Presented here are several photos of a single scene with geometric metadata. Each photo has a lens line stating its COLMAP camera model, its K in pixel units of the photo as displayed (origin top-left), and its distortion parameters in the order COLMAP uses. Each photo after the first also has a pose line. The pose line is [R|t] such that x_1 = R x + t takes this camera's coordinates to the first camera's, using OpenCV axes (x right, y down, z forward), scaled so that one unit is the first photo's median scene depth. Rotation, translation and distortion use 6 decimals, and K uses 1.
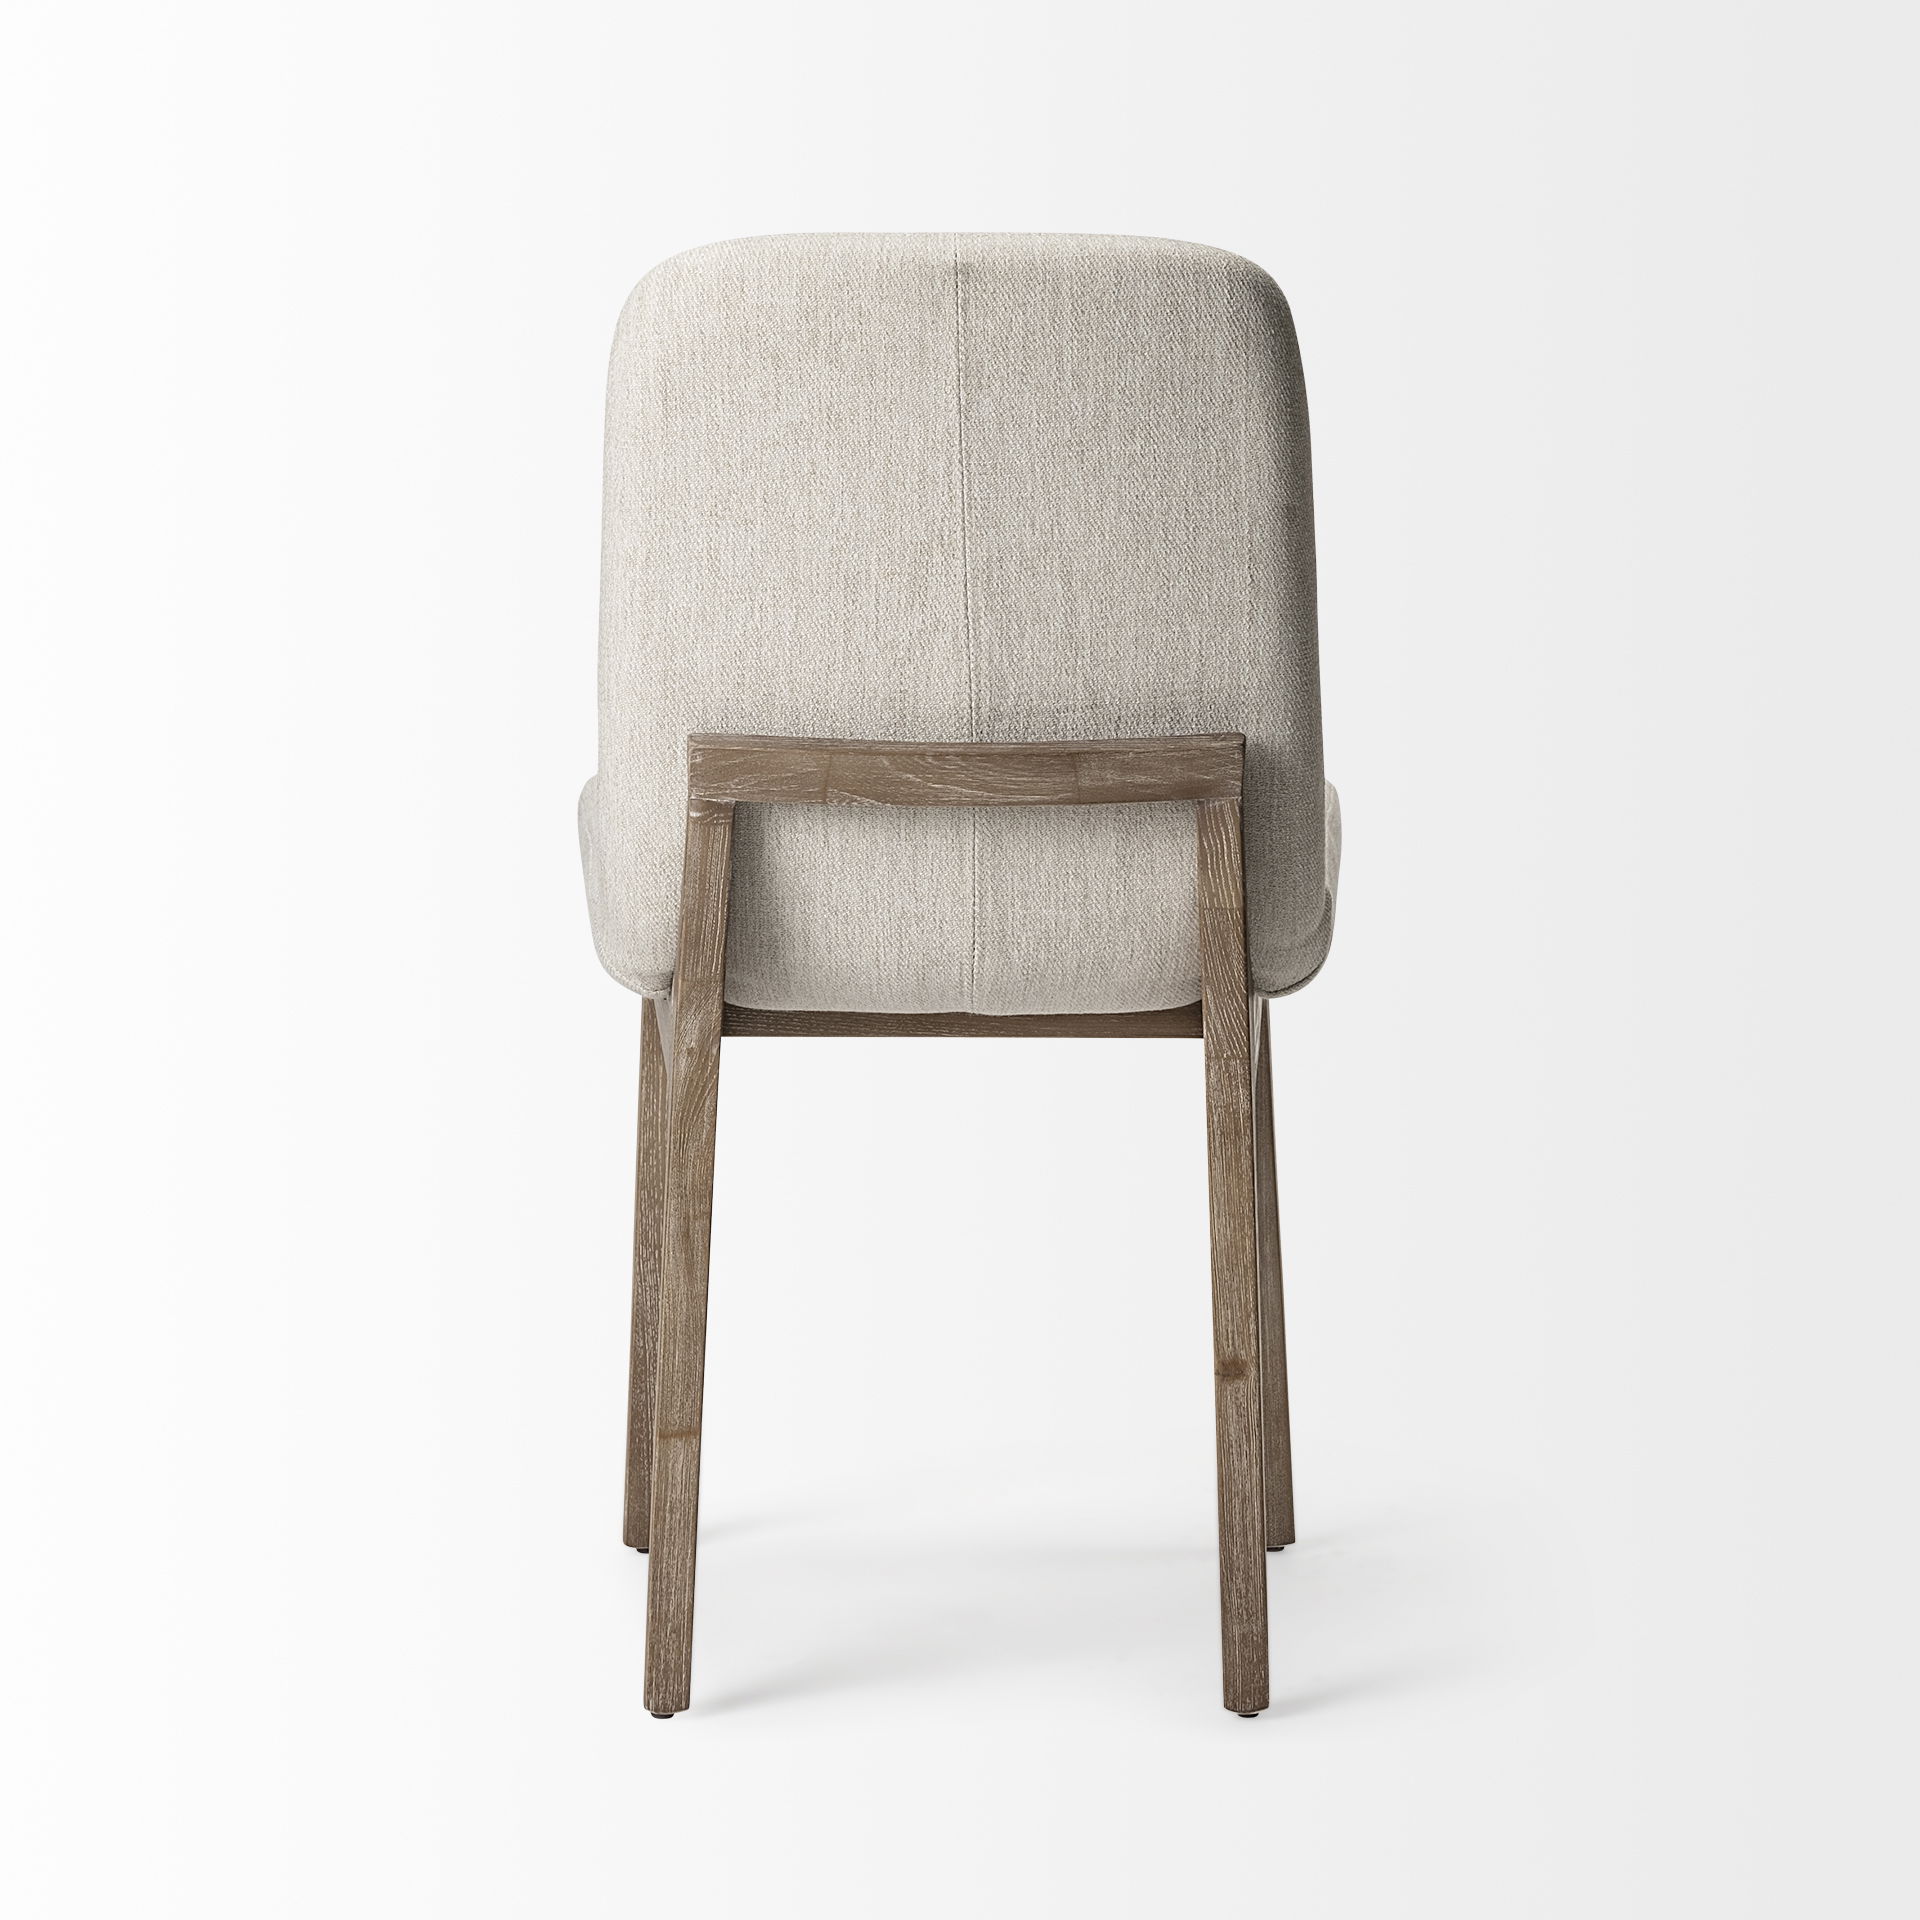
lens RADIAL K [[14120.5, 0, 959.9], [0, 14120.5, 959.7], [0, 0, 1]] dist [-0.290210, 0.000000]
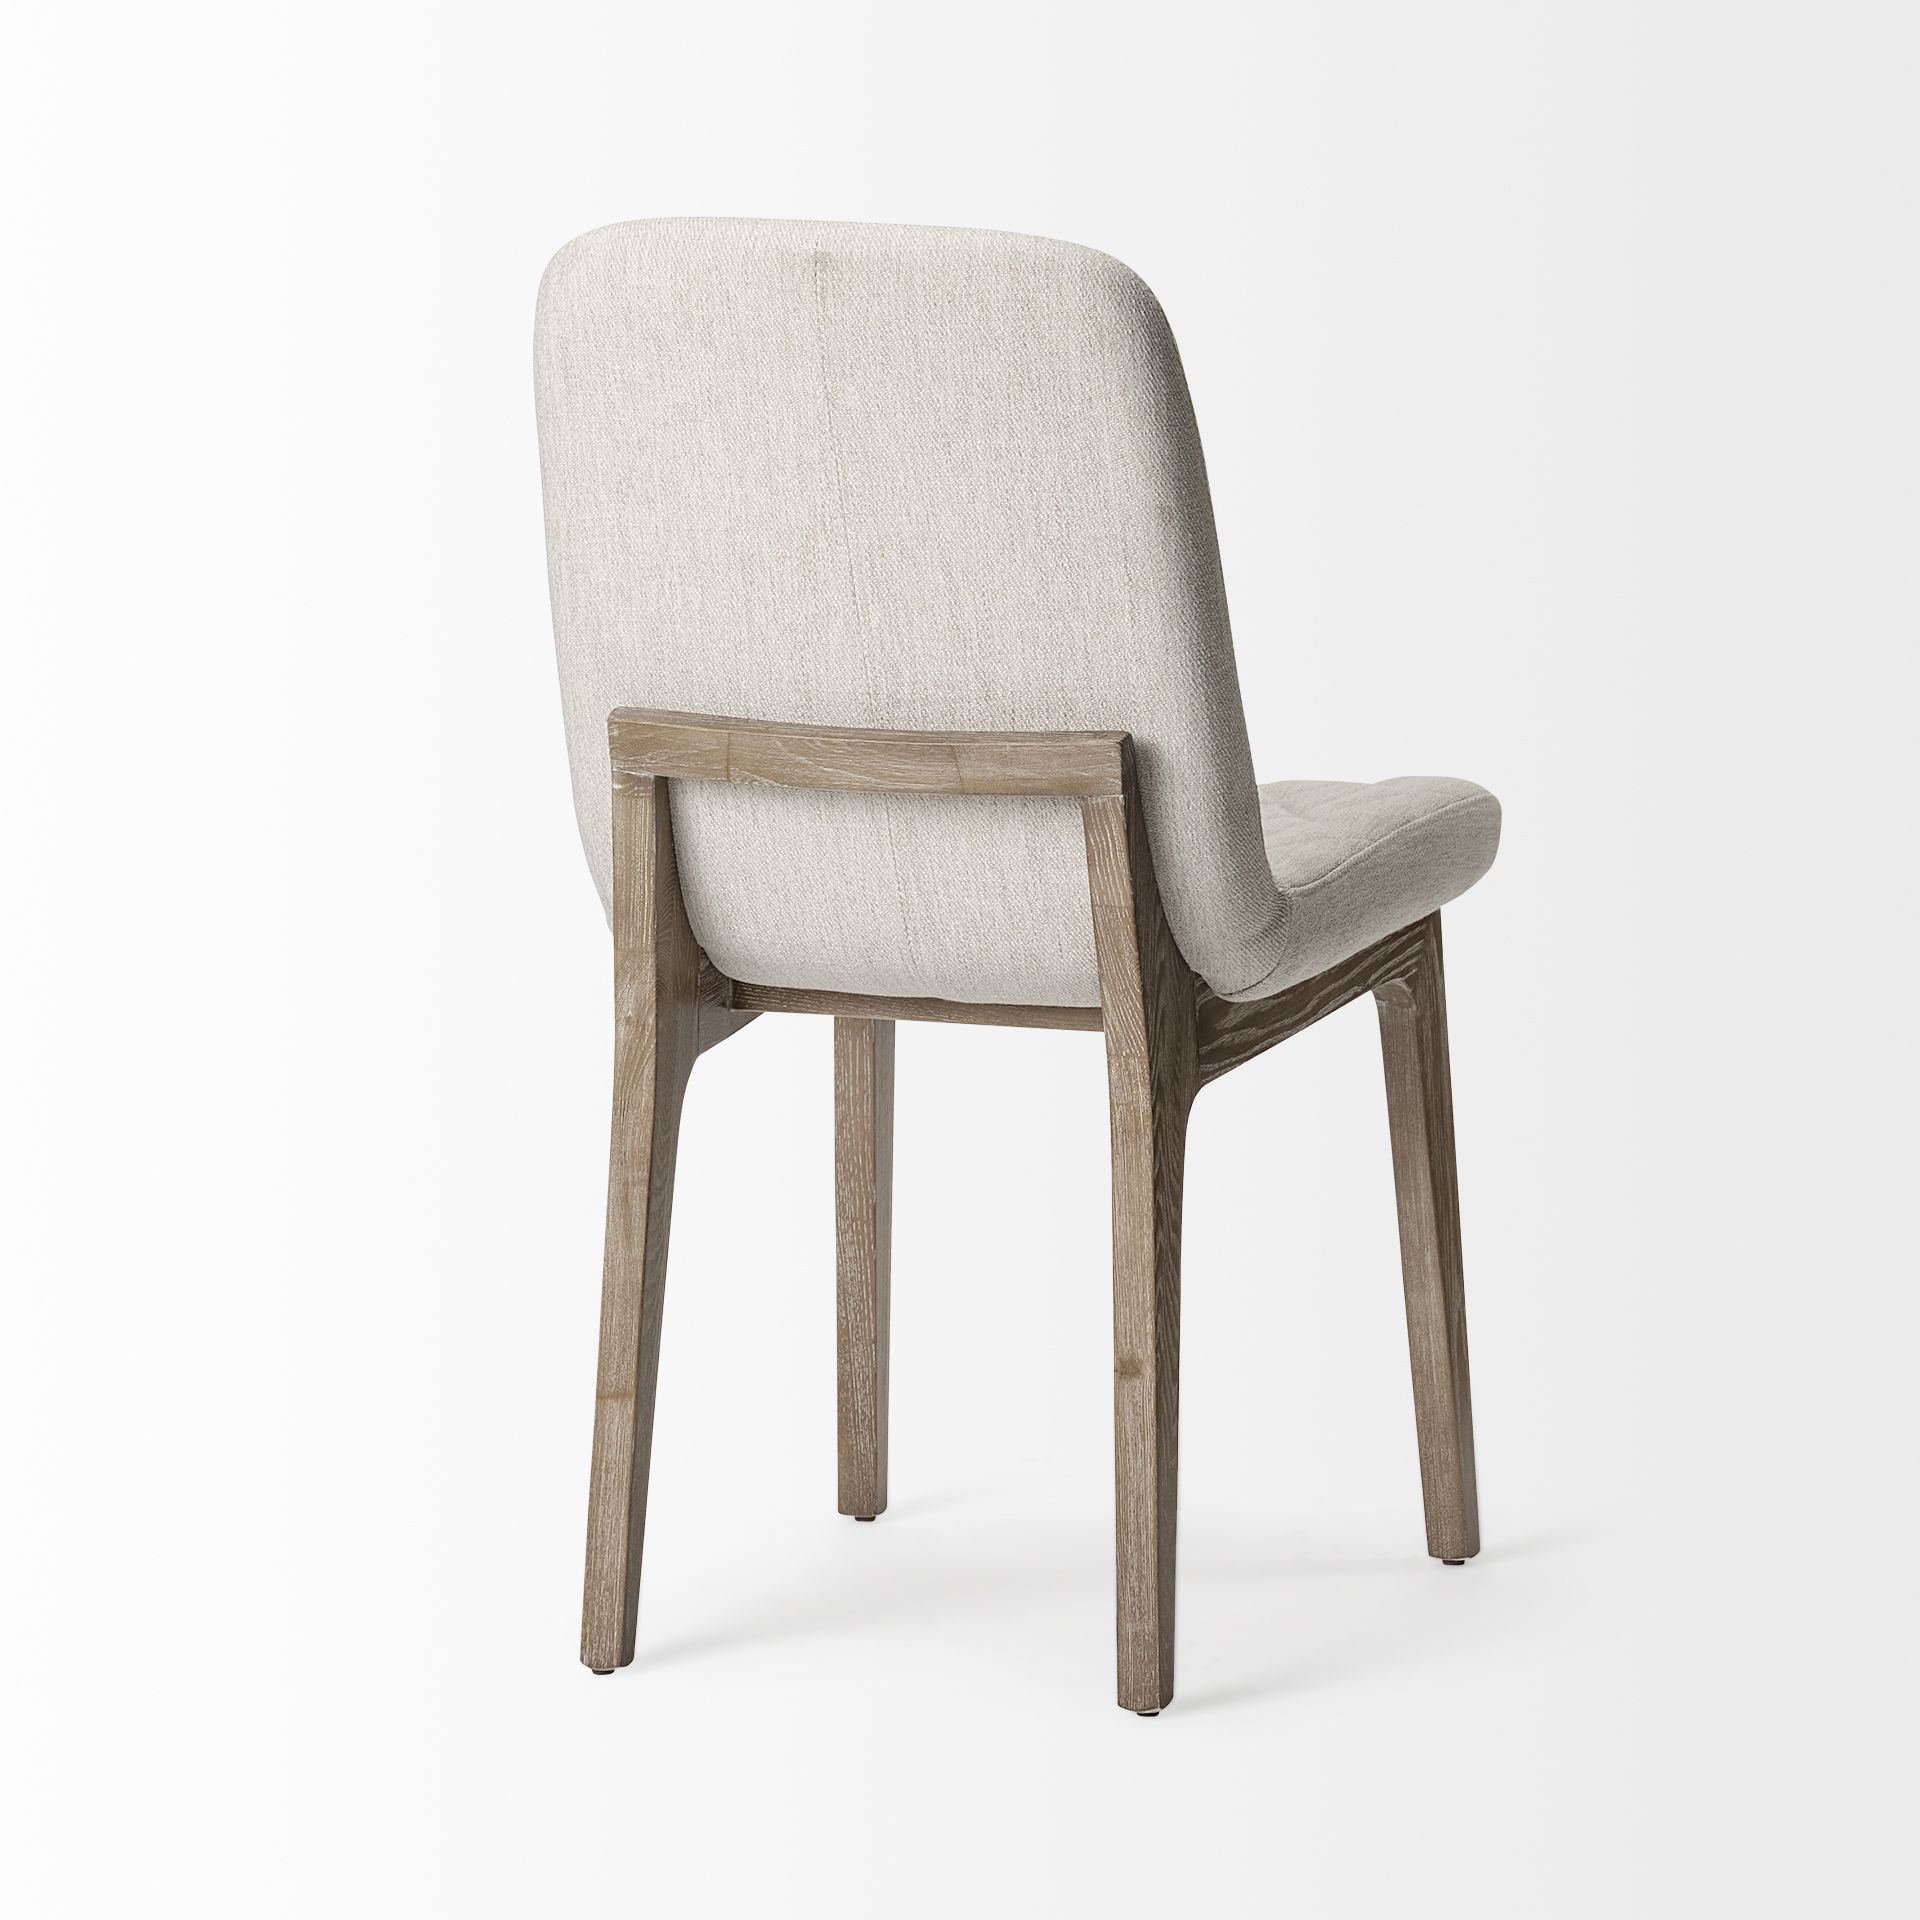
lens RADIAL K [[14120.5, 0, 960.6], [0, 14120.5, 960.6], [0, 0, 1]] dist [-0.290210, 0.000000]
pose [[0.923134, 0.053109, -0.380792, 0.391814], [-0.053379, 0.998526, 0.009861, -0.009113], [0.380754, 0.011223, 0.924608, 0.069997]]
